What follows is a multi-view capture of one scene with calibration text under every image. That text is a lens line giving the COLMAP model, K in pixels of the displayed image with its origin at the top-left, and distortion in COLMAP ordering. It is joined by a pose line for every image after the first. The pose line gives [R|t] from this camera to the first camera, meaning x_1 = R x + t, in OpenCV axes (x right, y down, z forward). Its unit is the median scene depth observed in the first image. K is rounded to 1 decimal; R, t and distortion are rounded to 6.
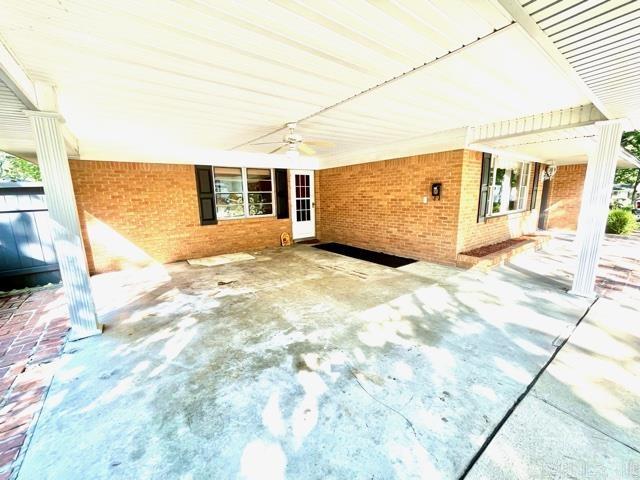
lens RADIAL K [[256.9, 0, 317.8], [0, 256.9, 243.1], [0, 0, 1]] dist [-0.001174, 0.000008]
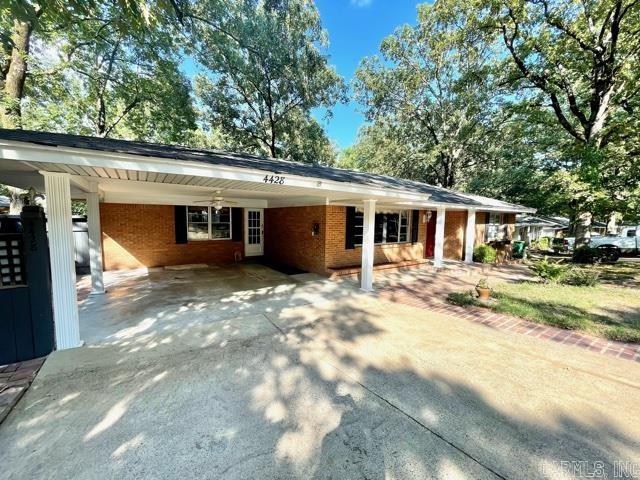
lens RADIAL K [[256.9, 0, 321.6], [0, 256.9, 238.2], [0, 0, 1]] dist [-0.001174, 0.000008]
pose [[0.998992, 0.041218, -0.017754, 0.461553], [-0.042870, 0.993465, -0.105779, 0.023021], [0.013278, 0.106433, 0.994231, -0.535482]]
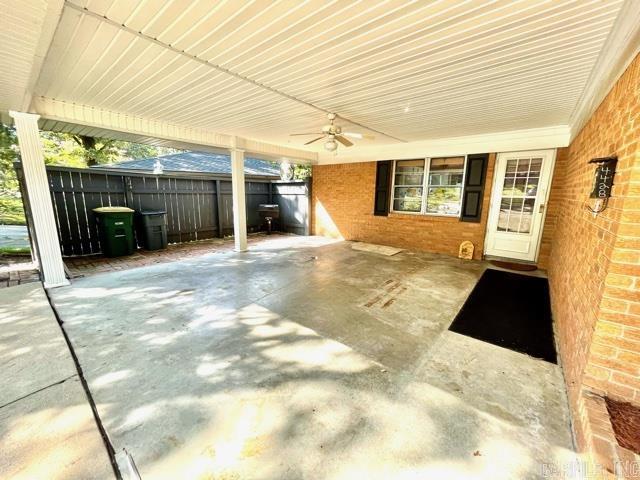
lens RADIAL K [[256.9, 0, 314.8], [0, 256.9, 241.8], [0, 0, 1]] dist [-0.001174, 0.000008]
pose [[0.231515, 0.211497, -0.949563, 0.617509], [-0.196038, 0.966201, 0.167406, -0.099290], [0.952875, 0.147393, 0.265151, 0.500725]]
